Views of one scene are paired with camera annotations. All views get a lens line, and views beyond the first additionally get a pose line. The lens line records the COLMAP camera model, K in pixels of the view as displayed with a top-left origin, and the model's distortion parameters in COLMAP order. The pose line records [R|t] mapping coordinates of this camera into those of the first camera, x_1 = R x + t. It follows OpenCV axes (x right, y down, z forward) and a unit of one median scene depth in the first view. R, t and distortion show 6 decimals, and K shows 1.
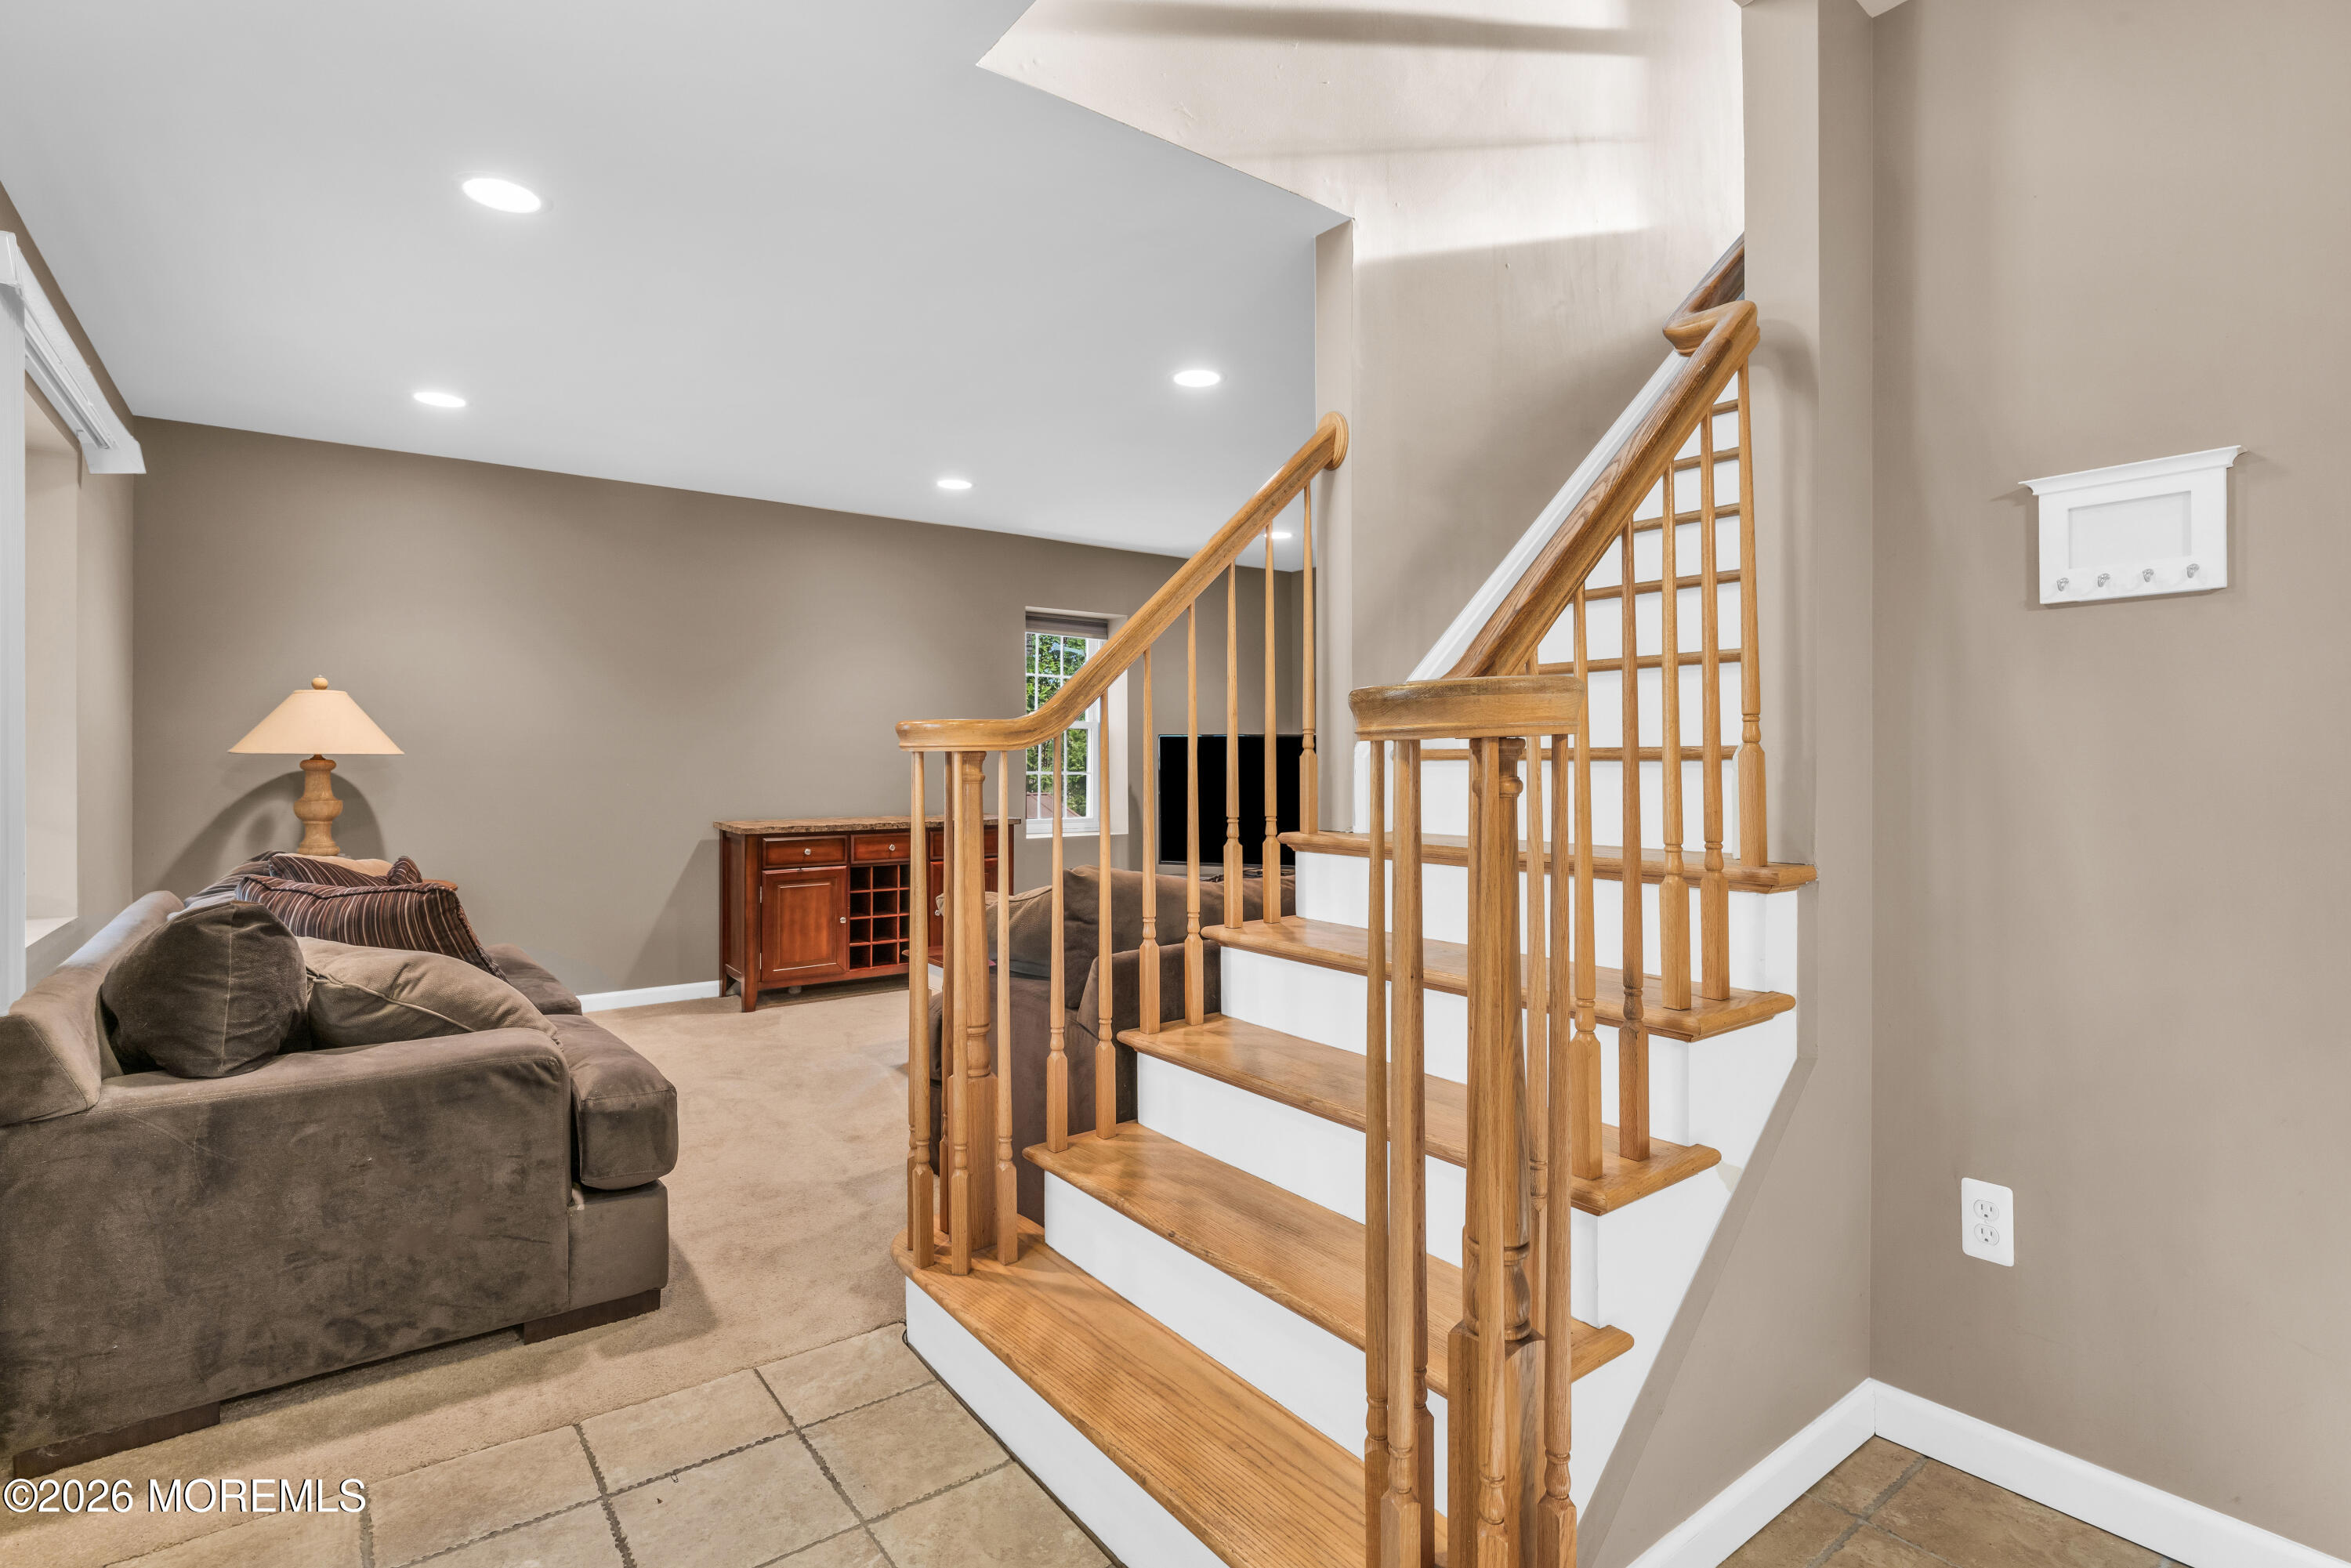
lens RADIAL K [[1114.9, 0, 1175.5], [0, 1114.9, 784.0], [0, 0, 1]] dist [-0.001987, -0.000112]
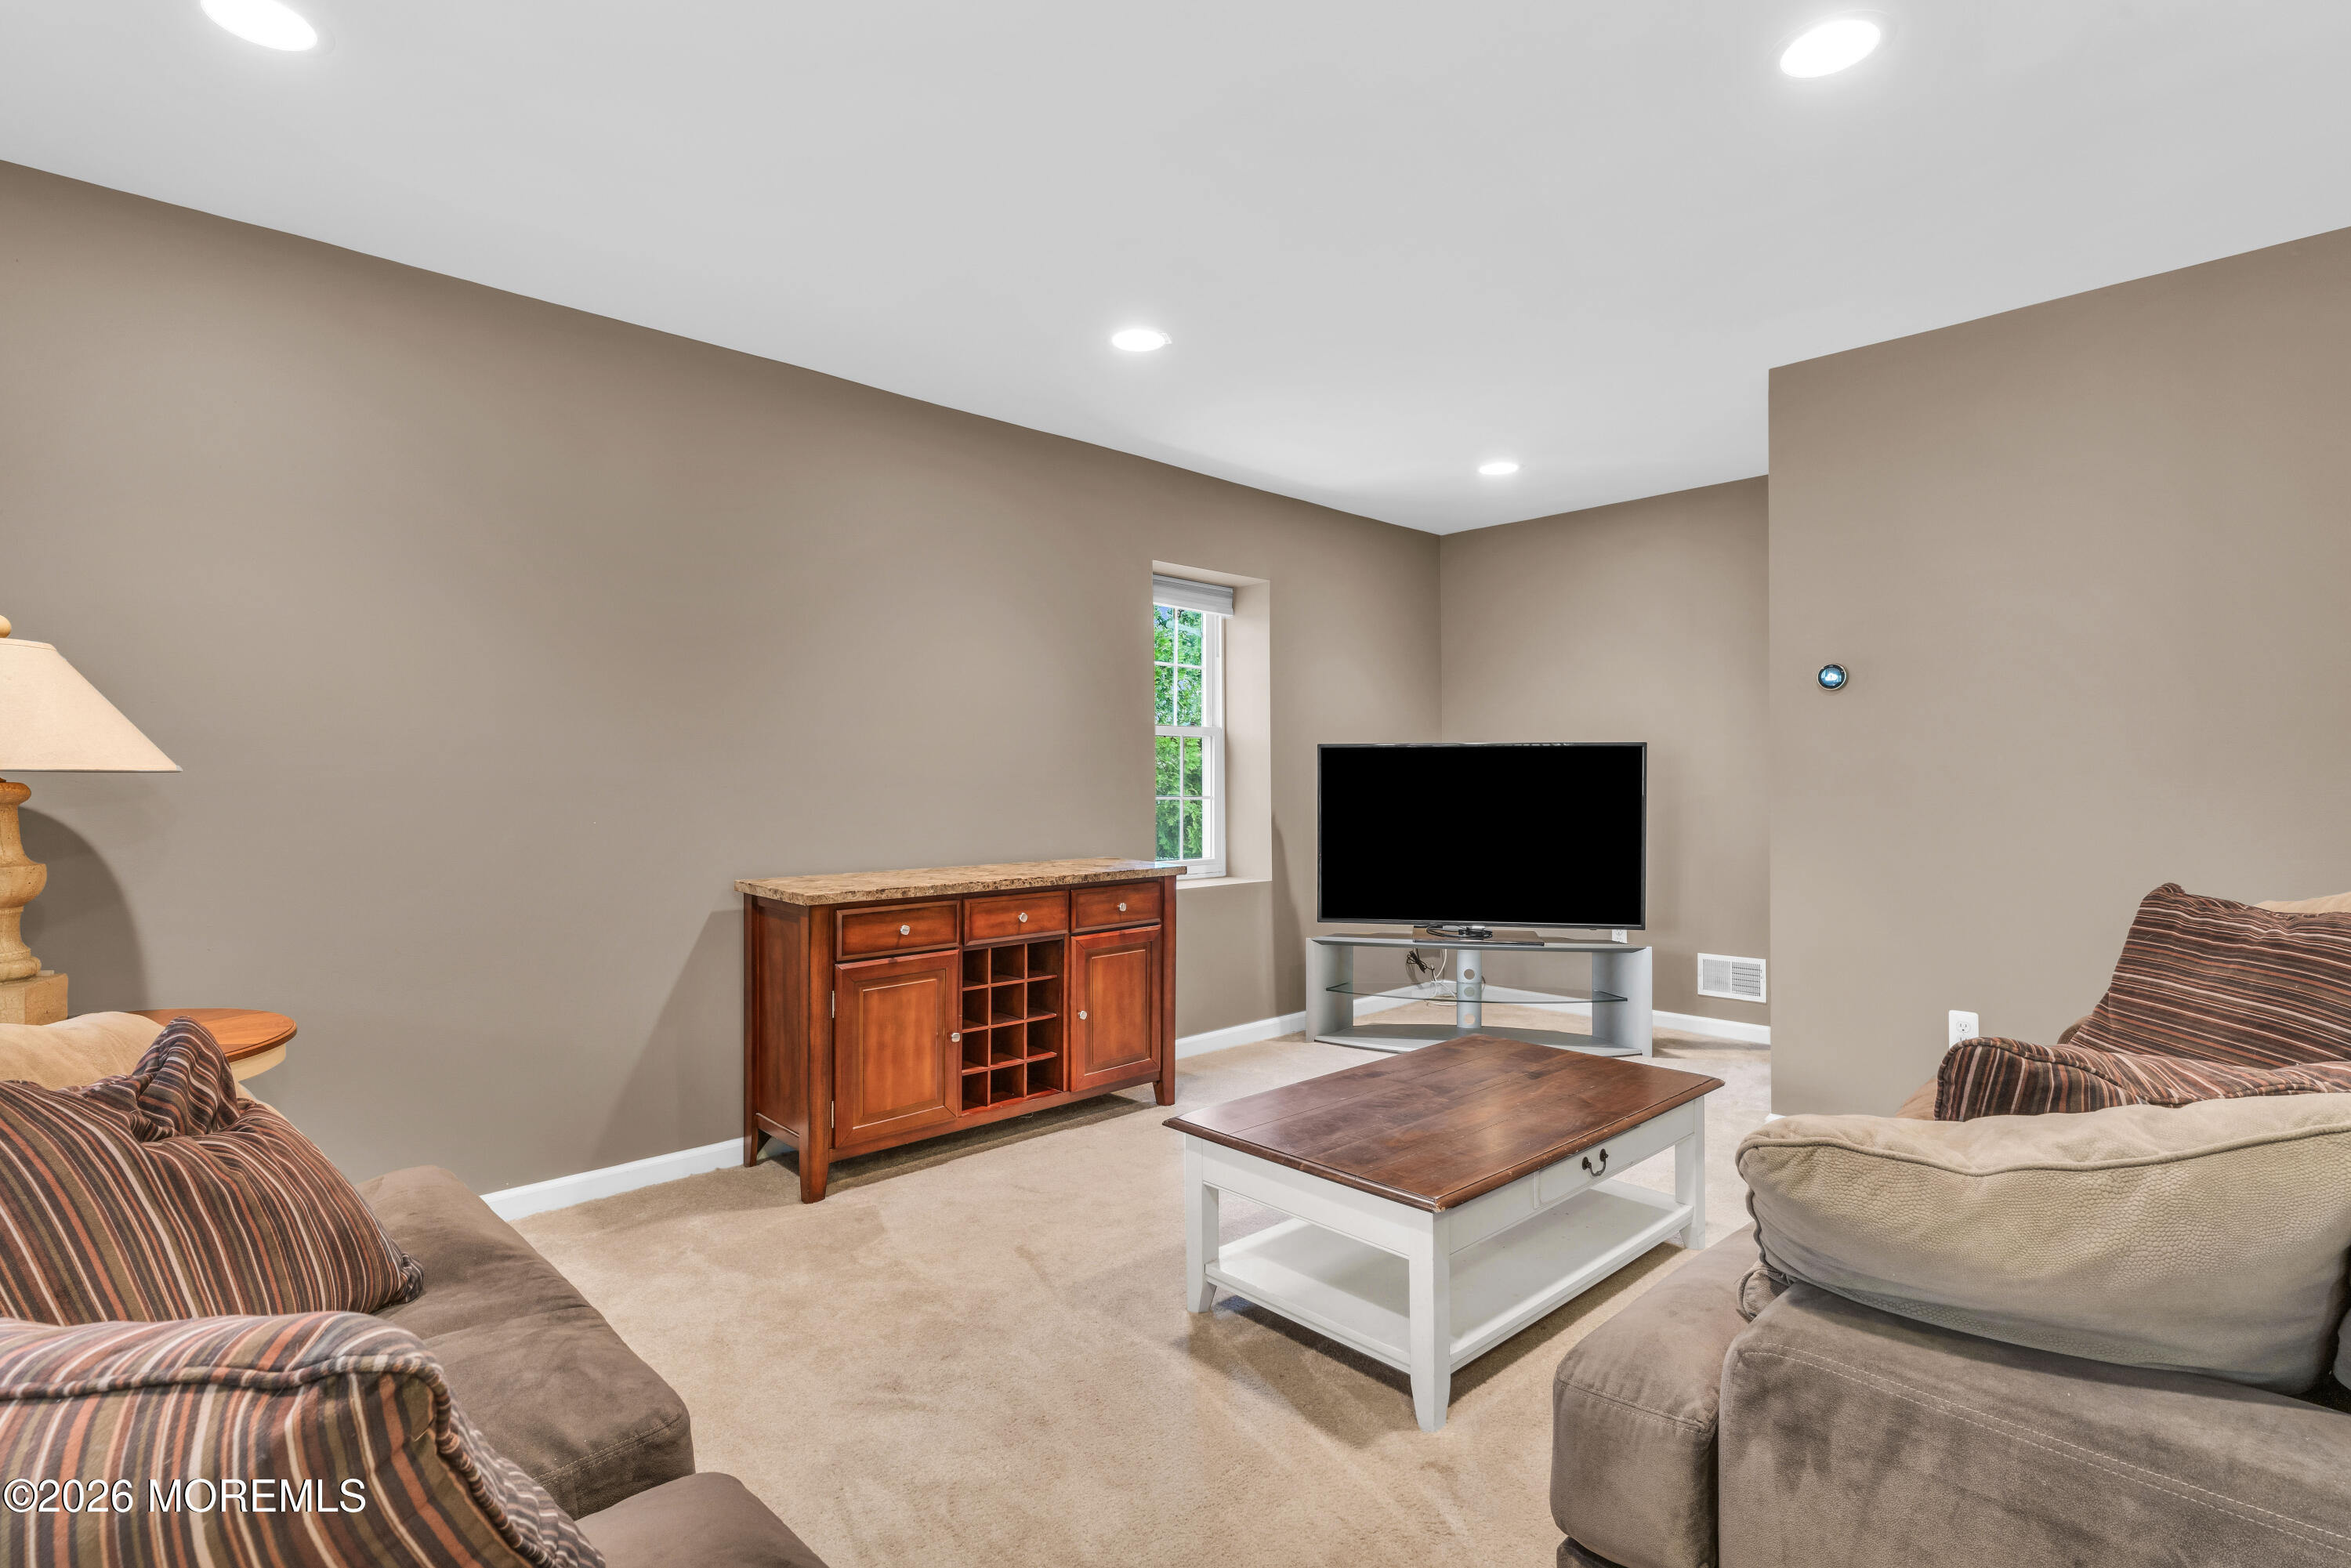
lens RADIAL K [[1128.3, 0, 1183.7], [0, 1128.3, 805.7], [0, 0, 1]] dist [-0.010314, -0.000765]
pose [[0.992189, -0.004712, 0.124655, -0.252381], [0.004316, 0.999985, 0.003449, -0.008556], [-0.124670, -0.002885, 0.992194, 0.364602]]
